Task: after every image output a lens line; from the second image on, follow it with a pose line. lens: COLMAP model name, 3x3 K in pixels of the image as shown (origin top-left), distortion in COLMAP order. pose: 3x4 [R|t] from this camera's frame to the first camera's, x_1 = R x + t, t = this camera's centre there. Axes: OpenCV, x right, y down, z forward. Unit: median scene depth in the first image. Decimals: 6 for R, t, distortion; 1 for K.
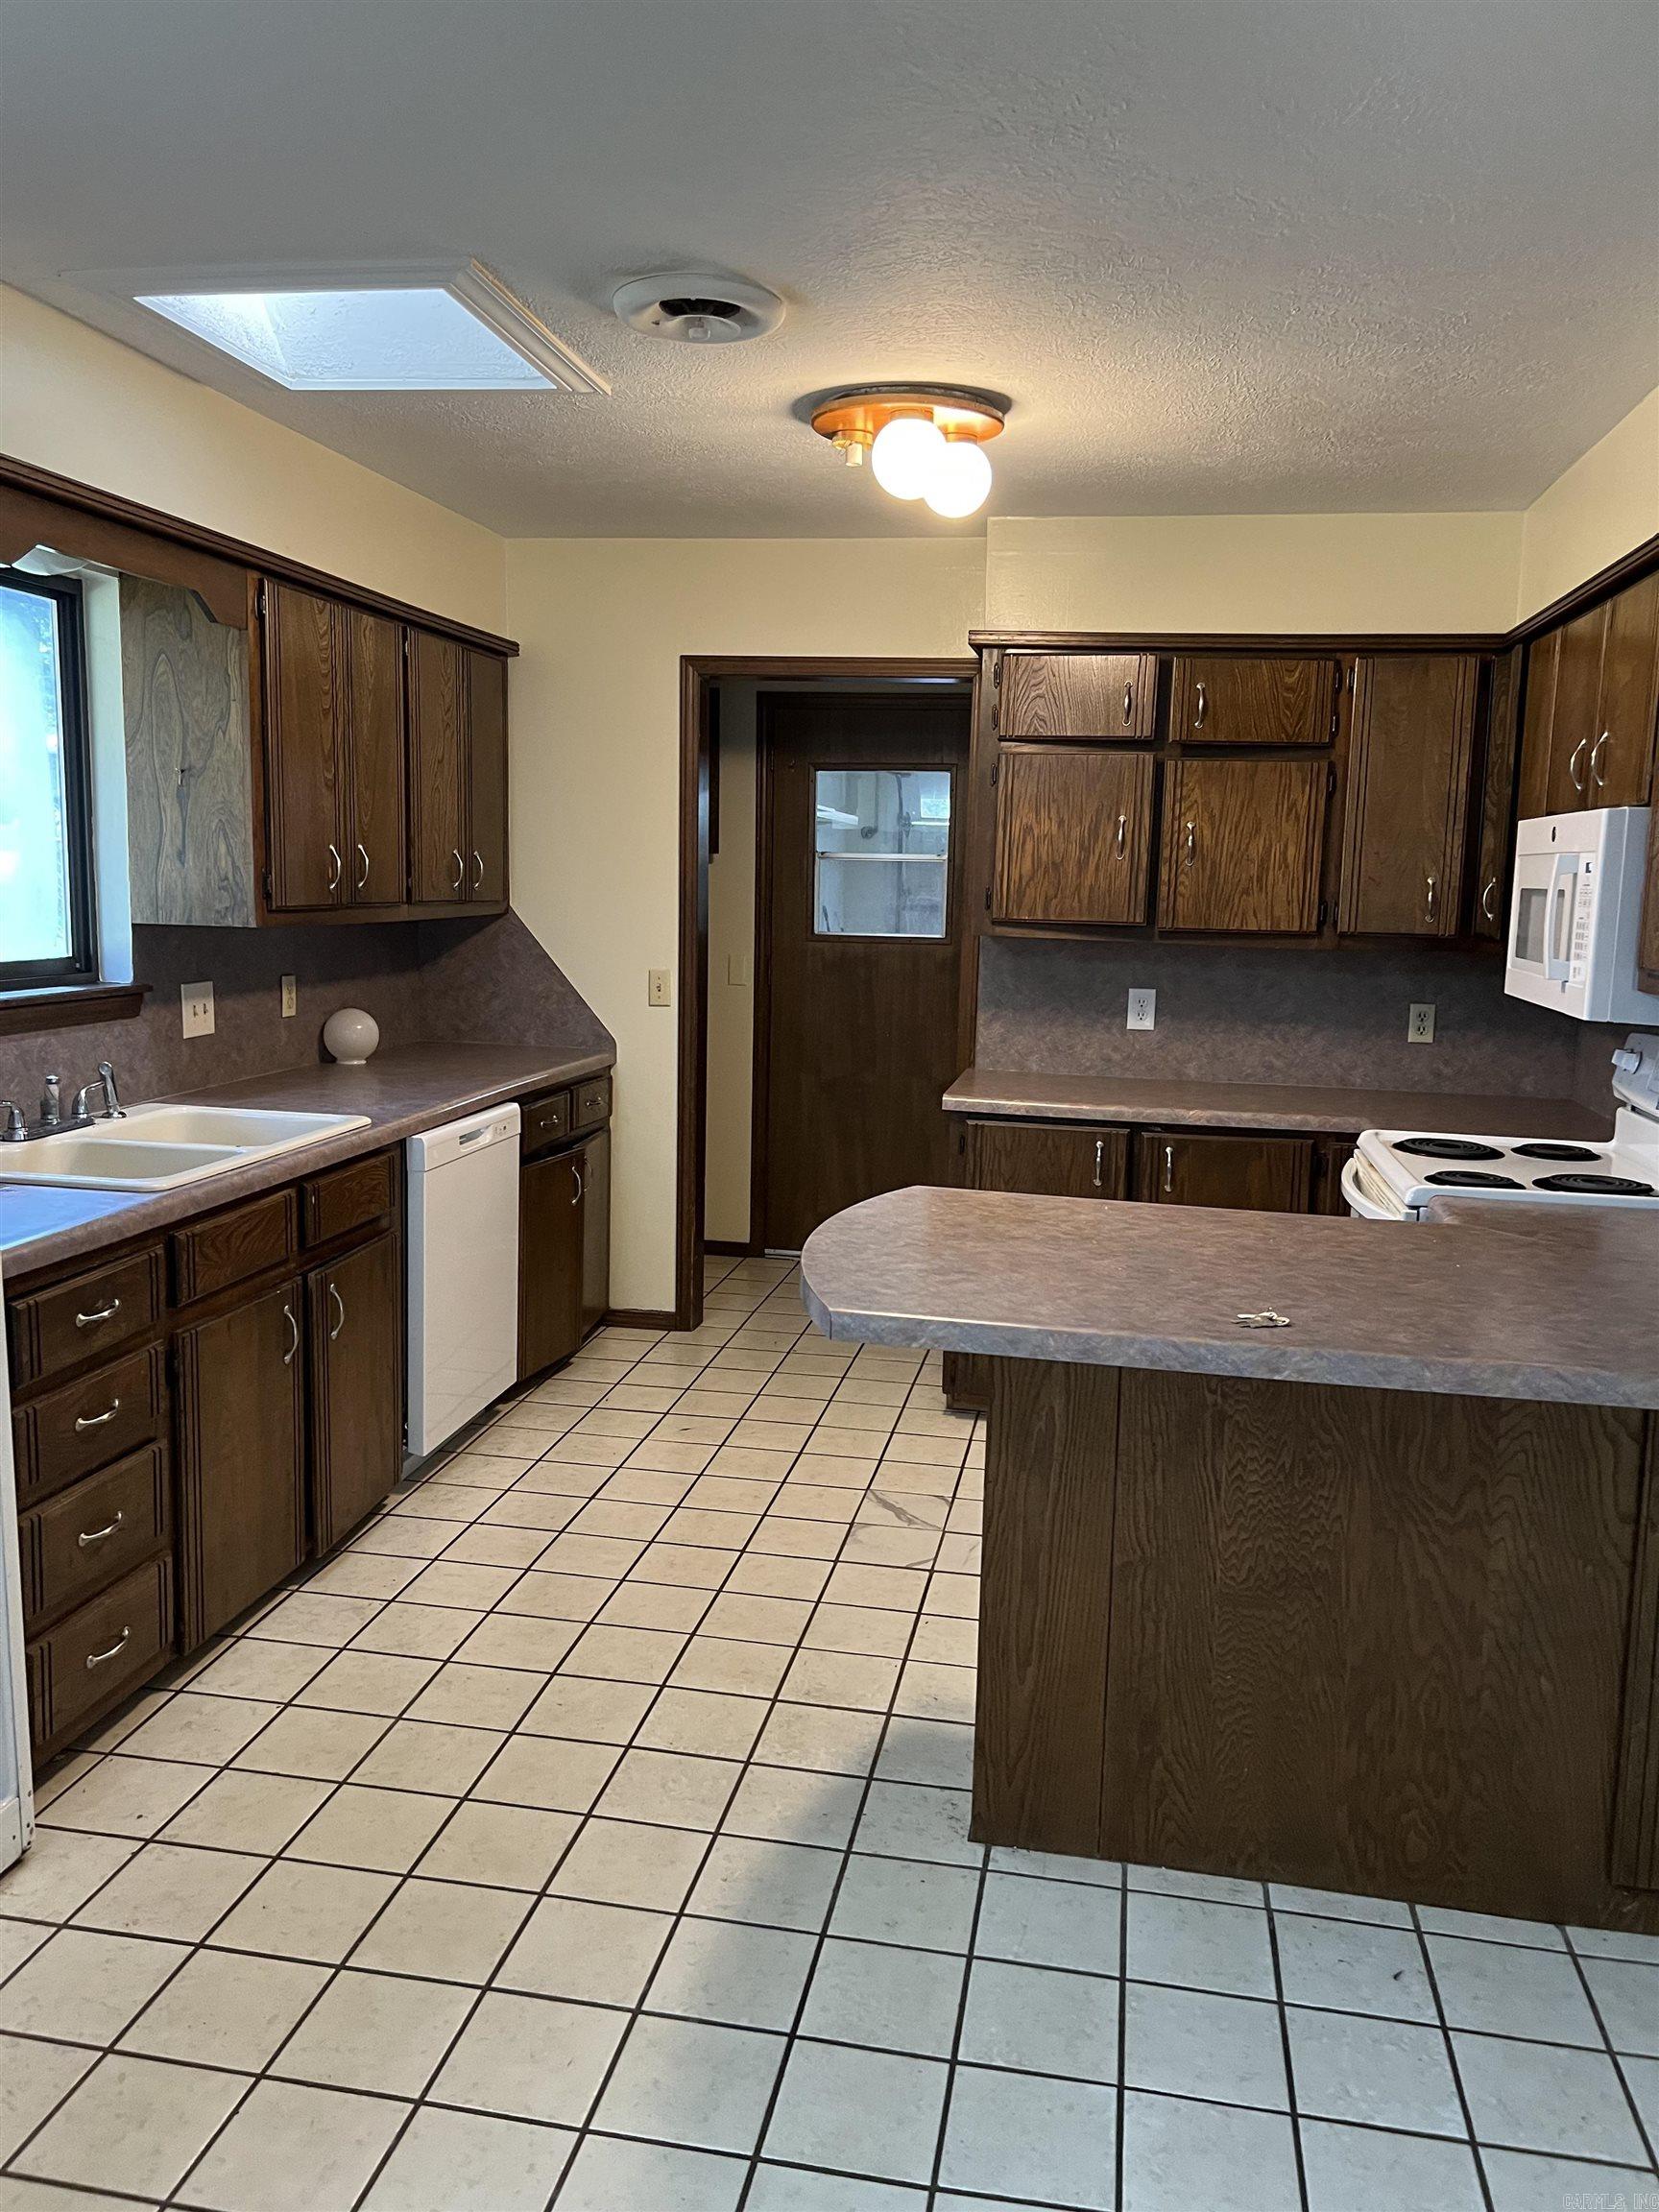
lens RADIAL K [[1675.7, 0, 830.9], [0, 1675.7, 1105.8], [0, 0, 1]] dist [0.076353, 0.000004]
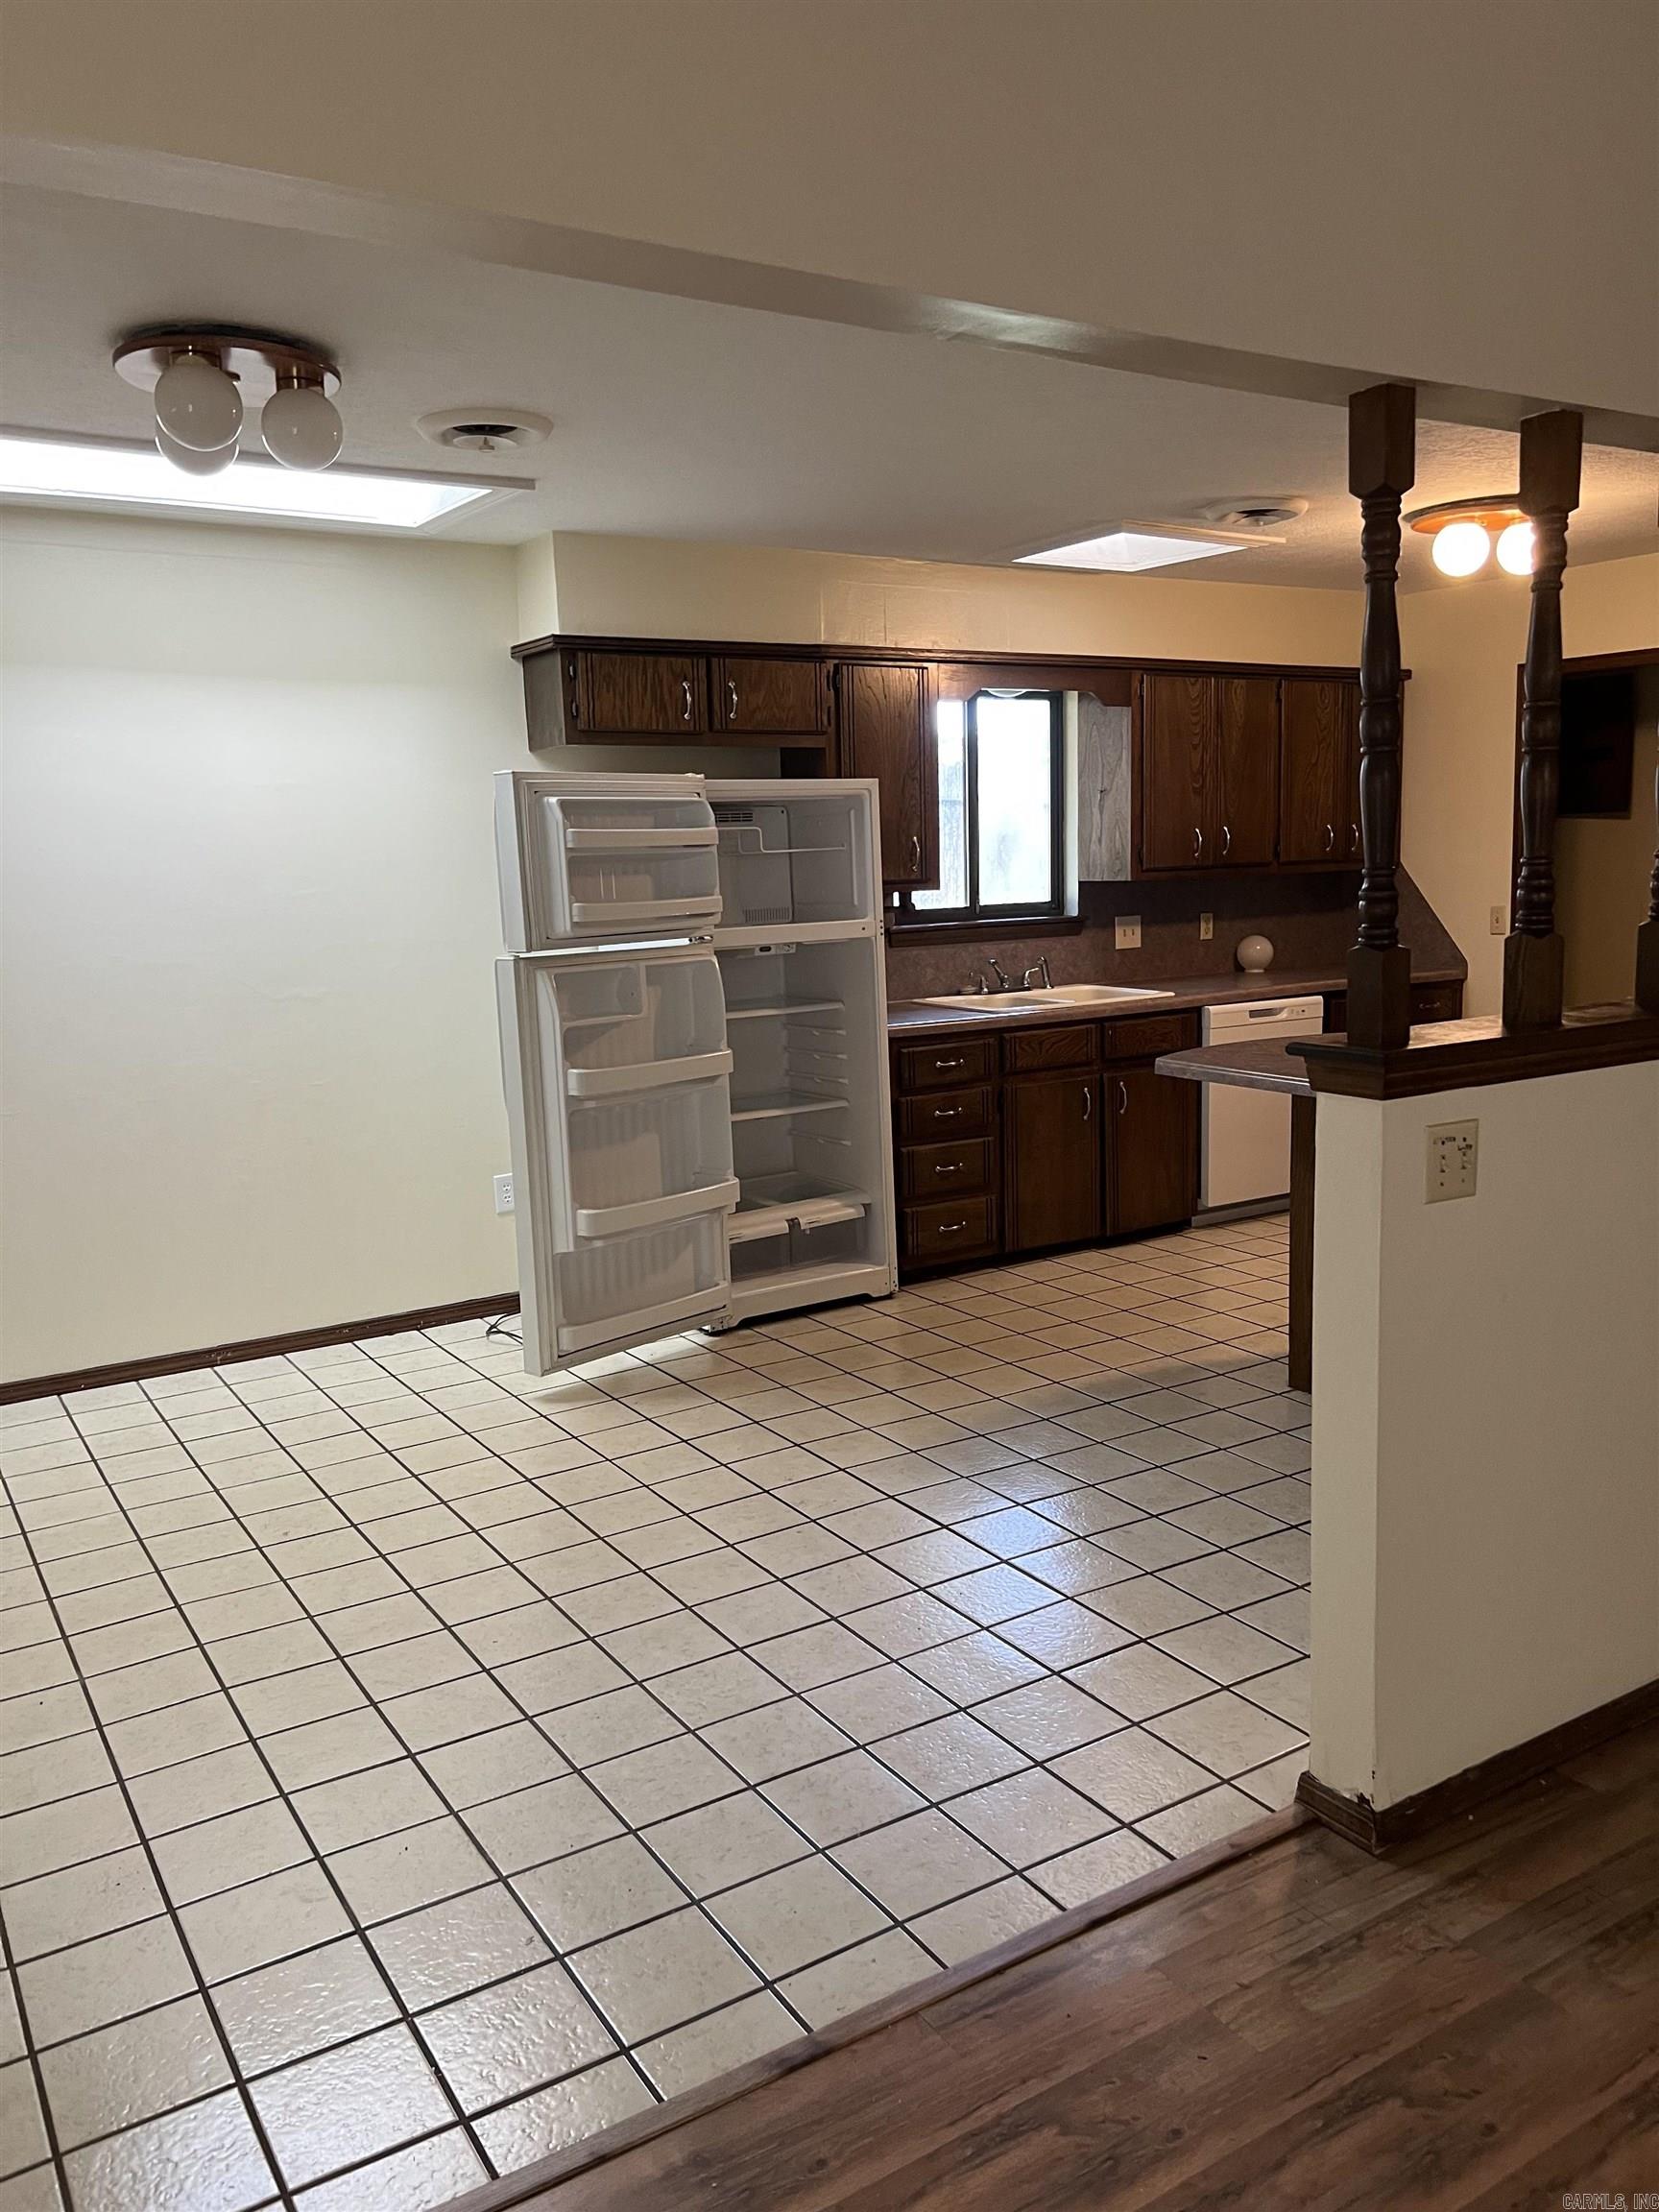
lens RADIAL K [[1675.7, 0, 828.1], [0, 1675.7, 1110.5], [0, 0, 1]] dist [0.076353, 0.000004]
pose [[0.677785, 0.069710, -0.731948, 0.699058], [-0.059298, 0.997435, 0.040084, 0.074839], [0.732865, 0.016234, 0.680180, -0.367876]]
